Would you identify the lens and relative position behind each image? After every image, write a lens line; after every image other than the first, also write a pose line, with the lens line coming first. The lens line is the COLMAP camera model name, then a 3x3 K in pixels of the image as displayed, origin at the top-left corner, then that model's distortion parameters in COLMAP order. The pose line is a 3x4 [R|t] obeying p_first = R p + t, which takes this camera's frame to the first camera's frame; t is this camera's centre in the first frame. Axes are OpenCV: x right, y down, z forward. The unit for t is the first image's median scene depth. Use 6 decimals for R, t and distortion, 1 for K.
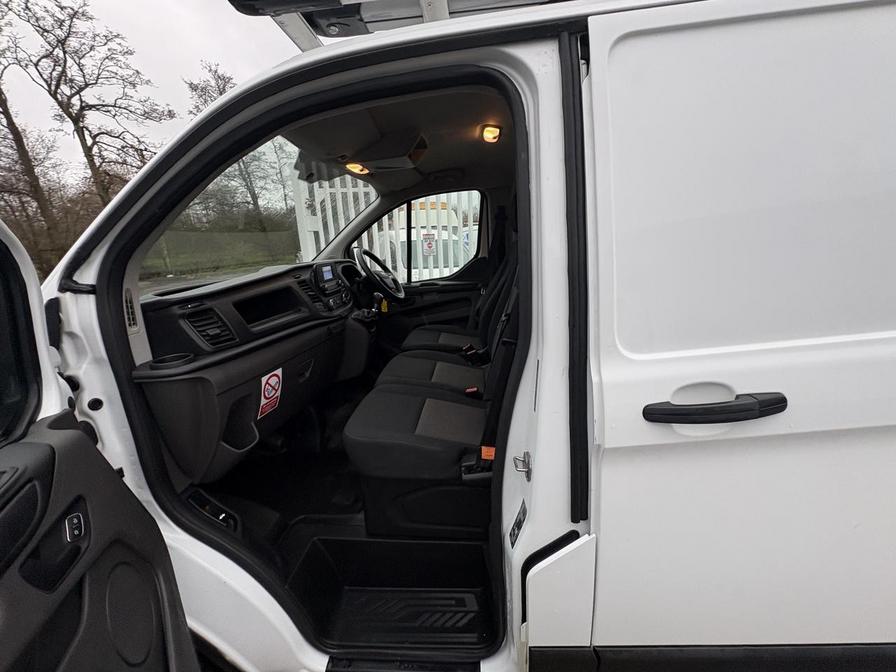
lens RADIAL K [[356.0, 0, 450.1], [0, 356.0, 338.0], [0, 0, 1]] dist [0.000112, 0.000020]
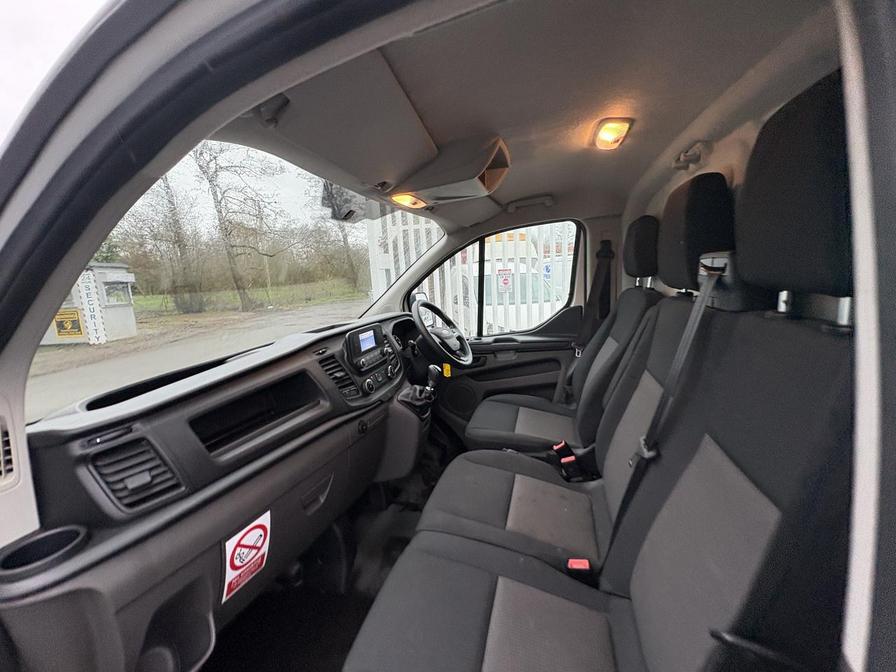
lens RADIAL K [[357.5, 0, 446.6], [0, 357.5, 337.6], [0, 0, 1]] dist [0.003398, 0.000473]
pose [[0.976926, 0.015624, -0.213007, -0.002332], [-0.032524, 0.996572, -0.076068, -0.012640], [0.211088, 0.081240, 0.974085, 0.028537]]
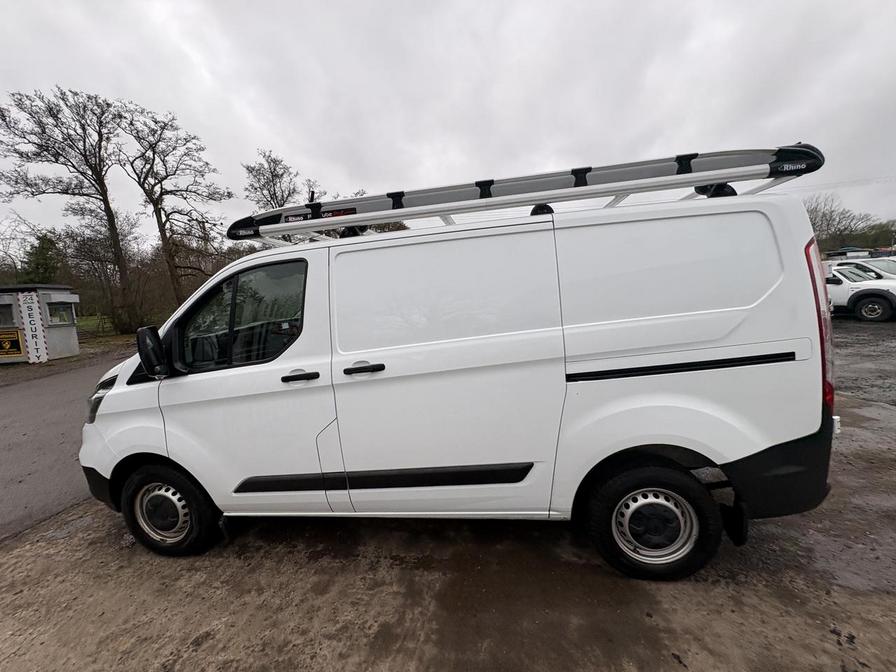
lens RADIAL K [[357.7, 0, 448.9], [0, 357.7, 334.7], [0, 0, 1]] dist [-0.001363, 0.000416]
pose [[0.996399, -0.009880, -0.084212, 0.062730], [-0.002189, 0.989859, -0.142035, 0.012164], [0.084762, 0.141708, 0.986273, -0.073490]]
